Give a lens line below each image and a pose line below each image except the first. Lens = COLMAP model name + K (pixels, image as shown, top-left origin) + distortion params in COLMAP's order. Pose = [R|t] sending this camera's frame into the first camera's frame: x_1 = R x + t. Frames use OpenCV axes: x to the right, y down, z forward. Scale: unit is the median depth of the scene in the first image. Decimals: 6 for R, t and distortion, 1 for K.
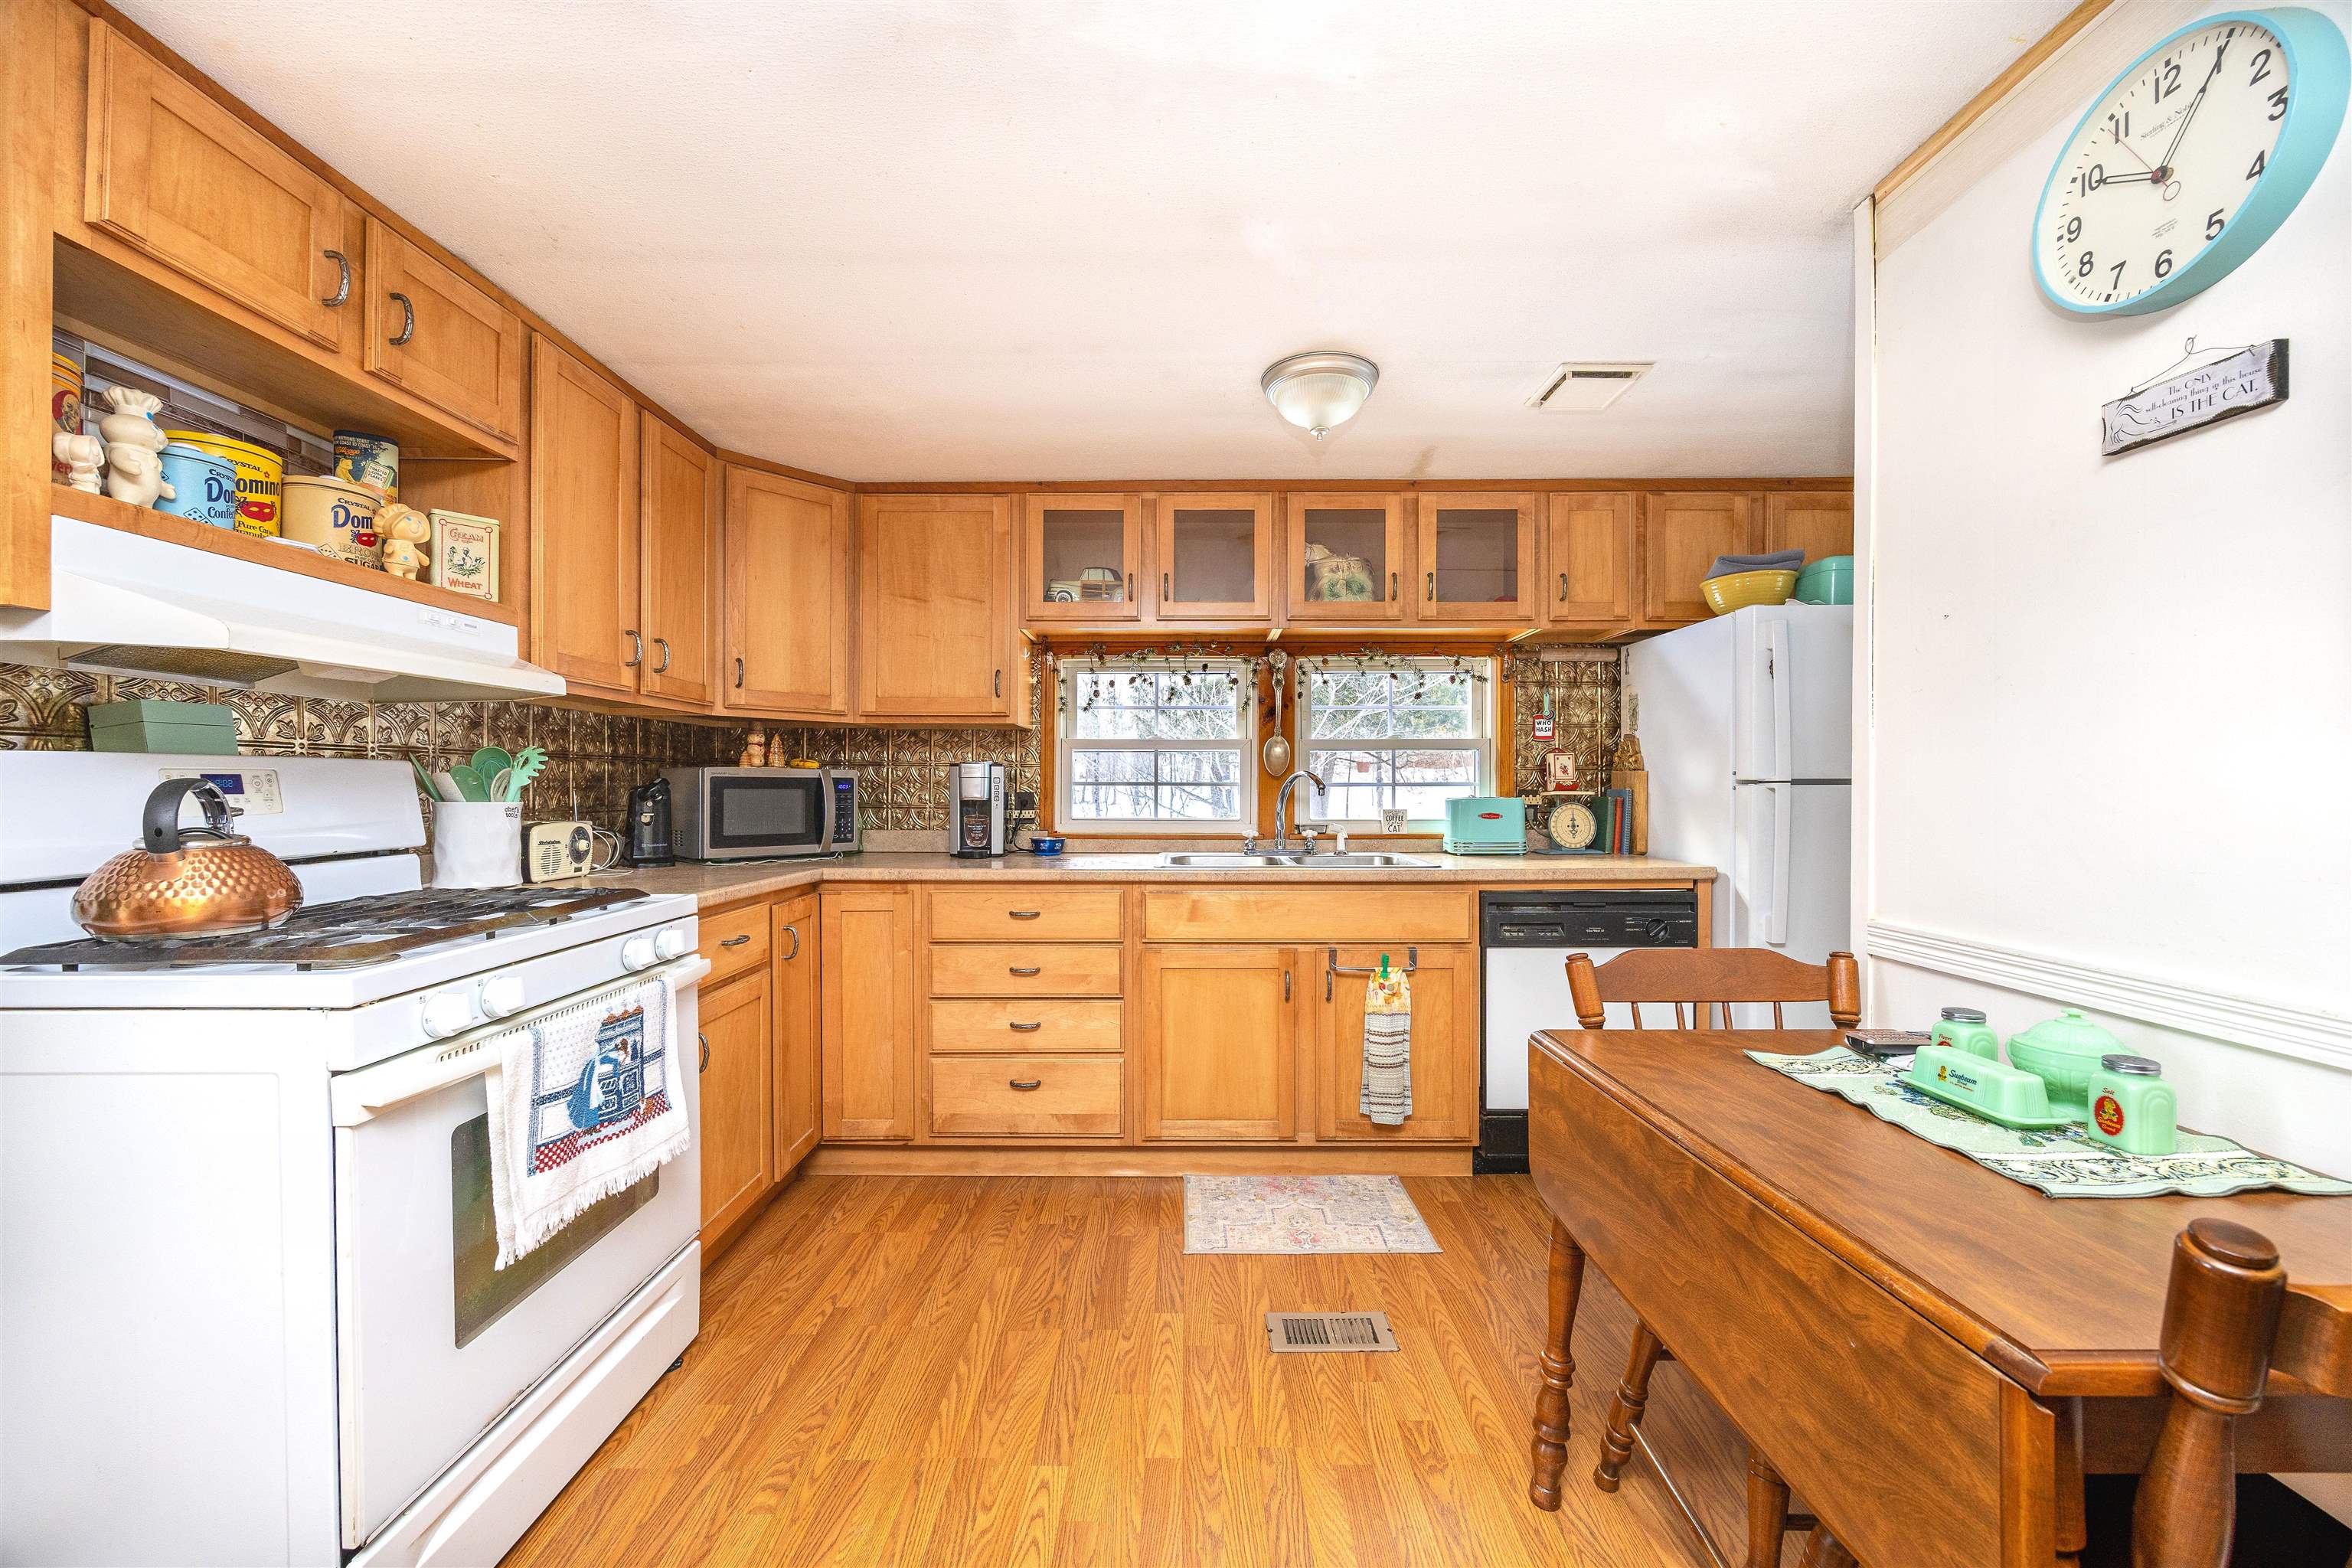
lens RADIAL K [[920.9, 0, 1183.0], [0, 920.9, 792.6], [0, 0, 1]] dist [0.003094, 0.000311]
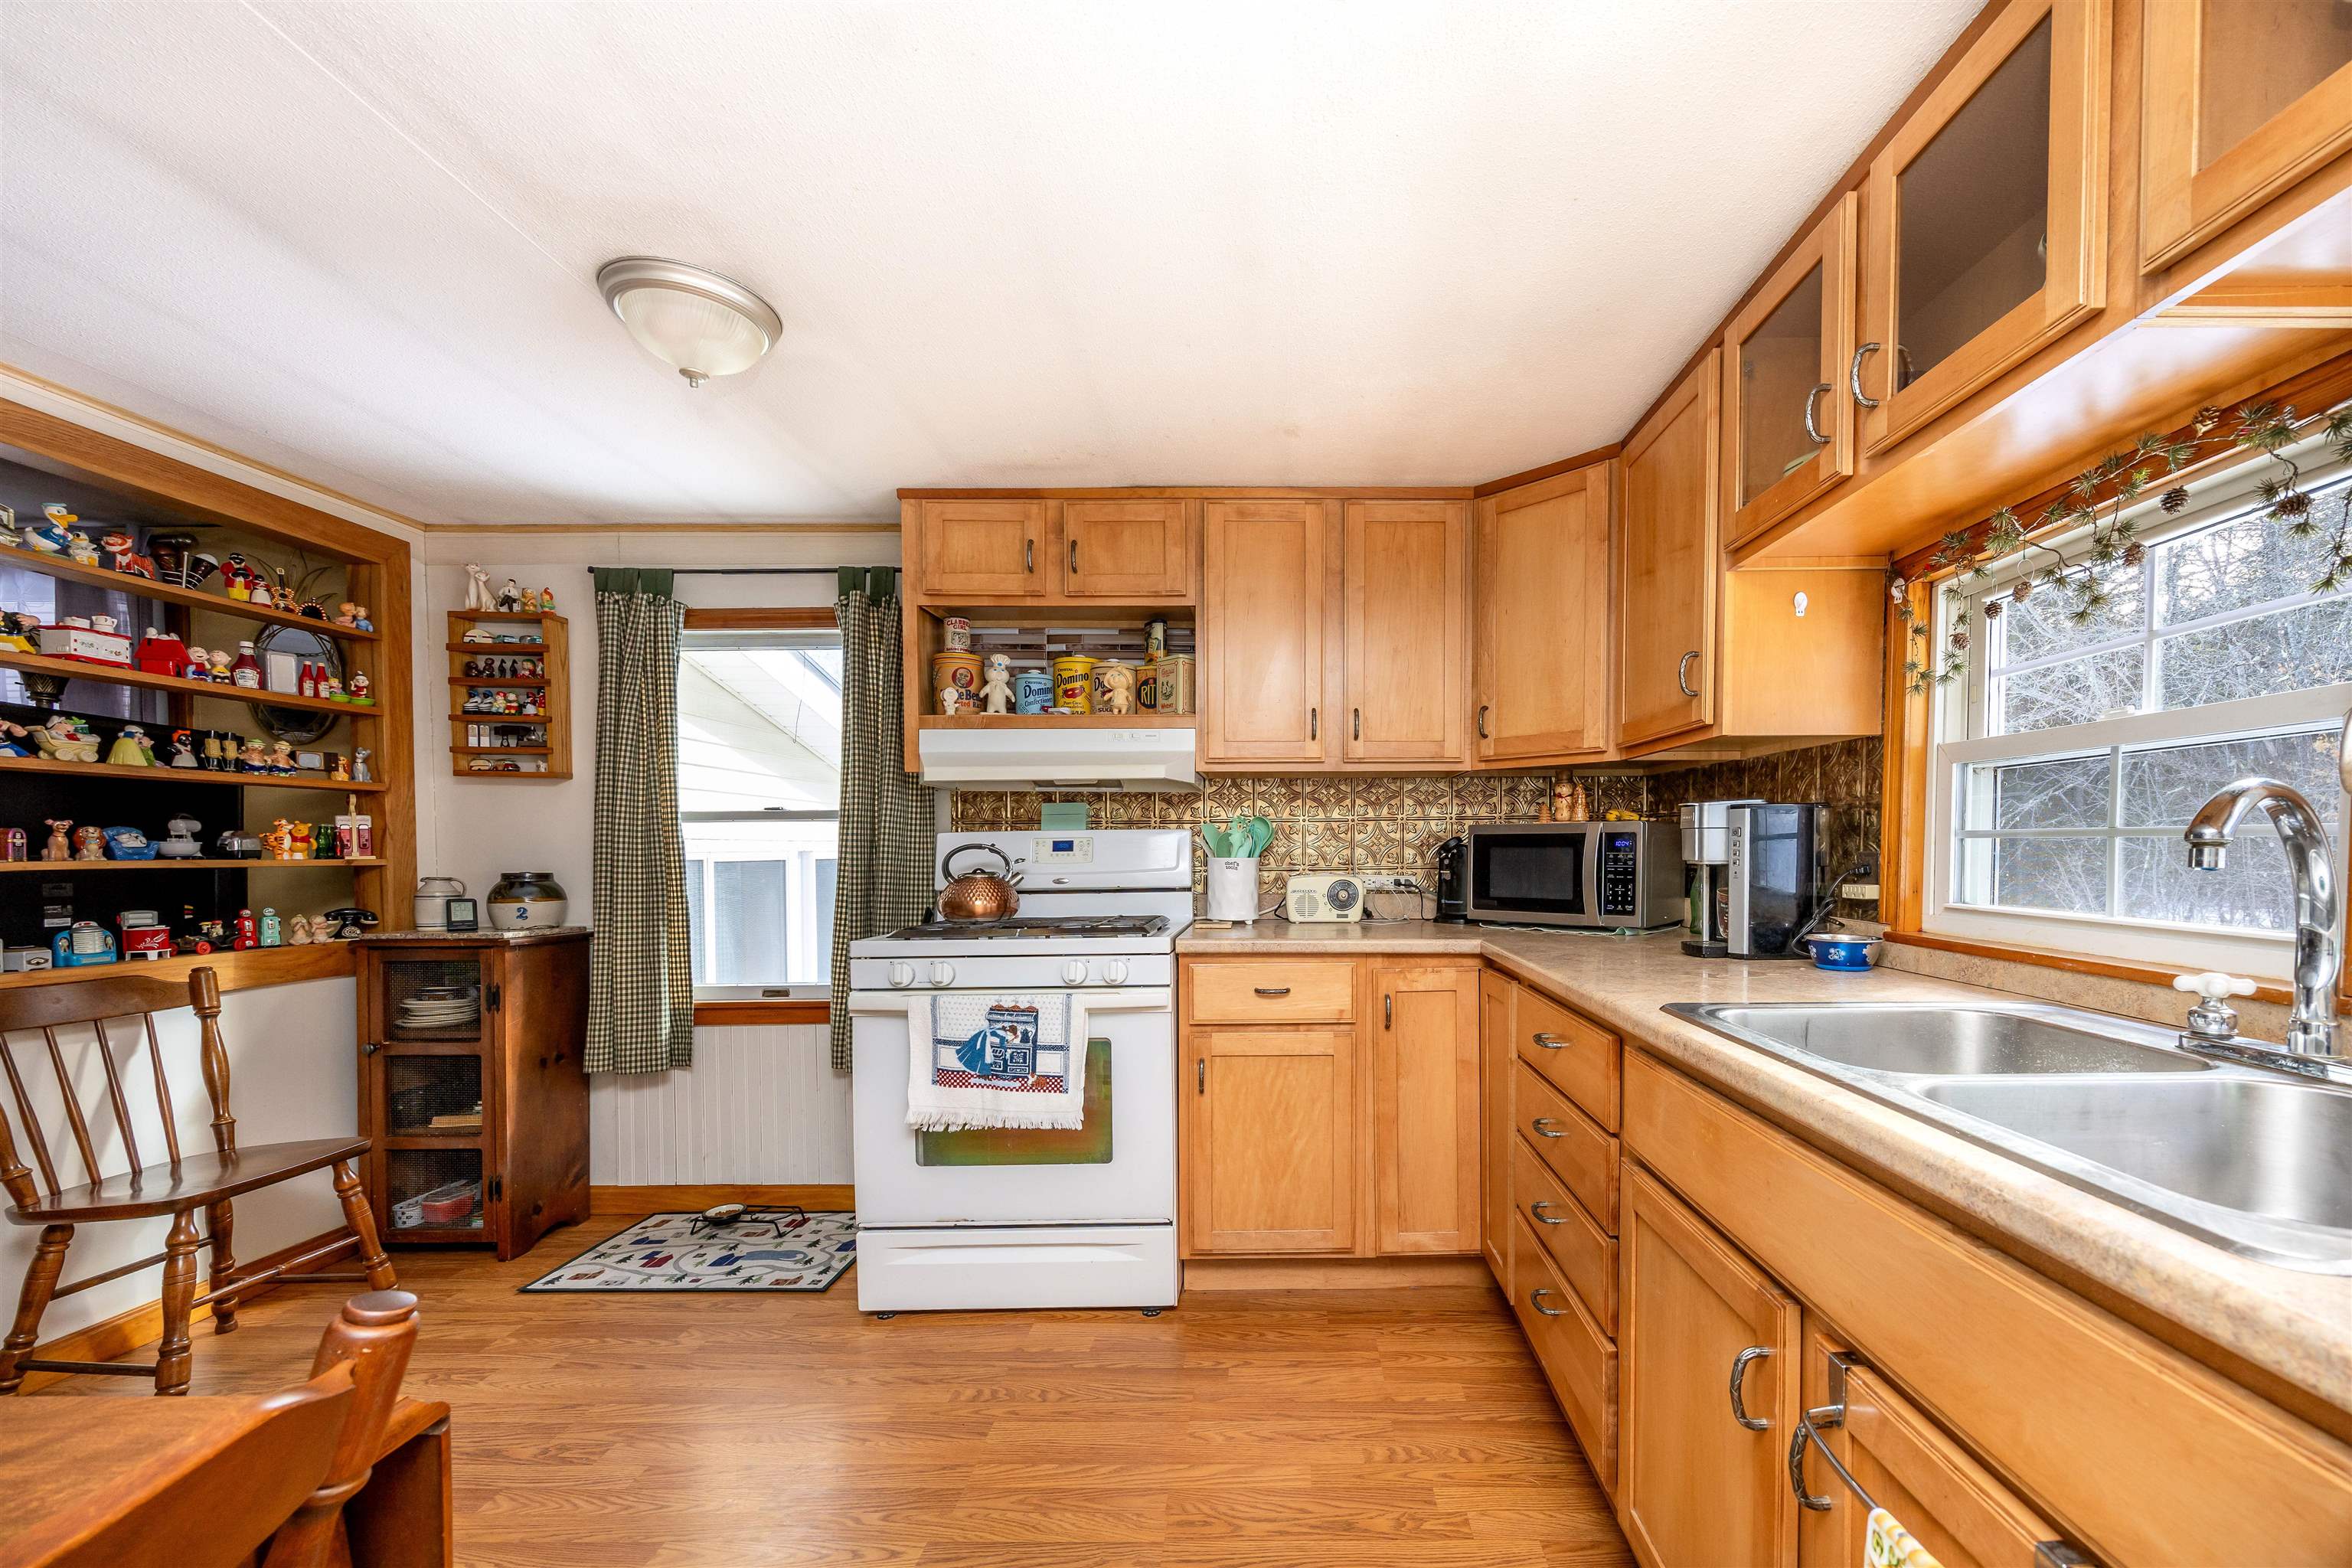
lens RADIAL K [[920.9, 0, 1273.7], [0, 920.9, 879.0], [0, 0, 1]] dist [0.003094, 0.000311]
pose [[0.008255, 0.035697, -0.999329, 0.704020], [-0.000832, 0.999363, 0.035691, -0.007764], [0.999966, 0.000537, 0.008279, 1.209602]]
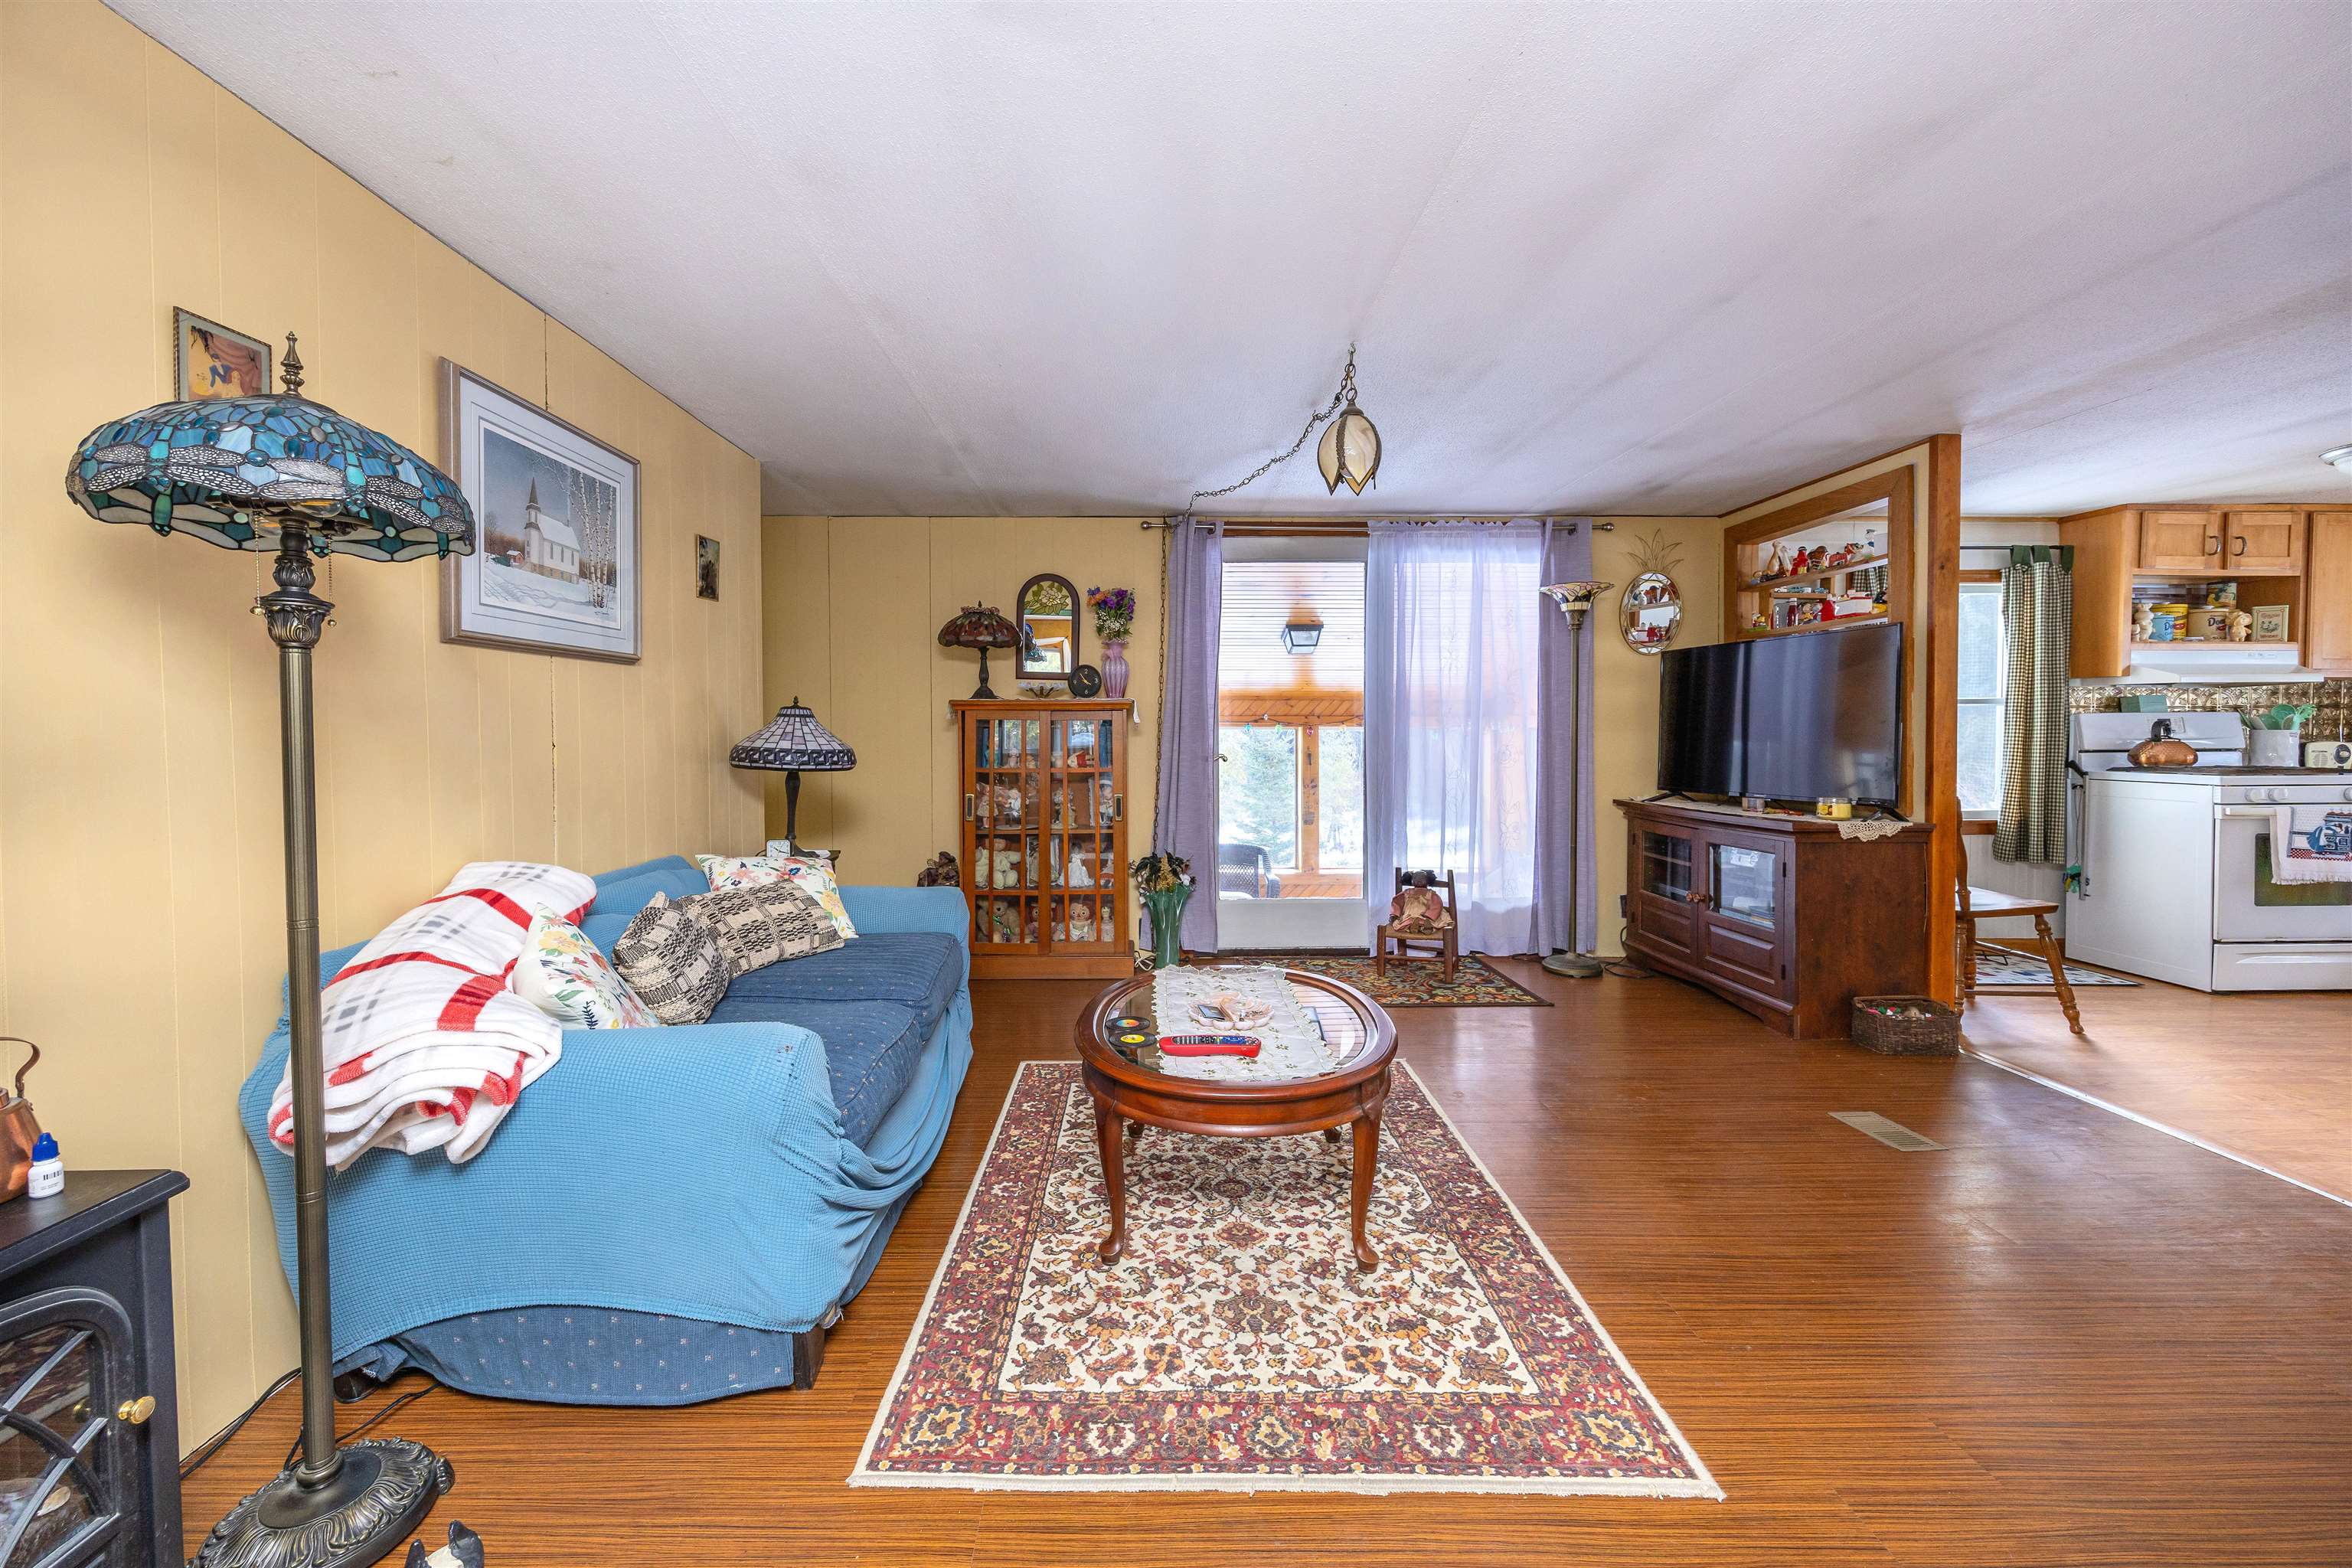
lens RADIAL K [[920.9, 0, 1161.4], [0, 920.9, 743.6], [0, 0, 1]] dist [0.003094, 0.000311]
pose [[0.028779, 0.018876, -0.999408, 1.566849], [-0.010853, 0.999769, 0.018570, 0.034834], [0.999527, 0.010312, 0.028977, -1.967083]]
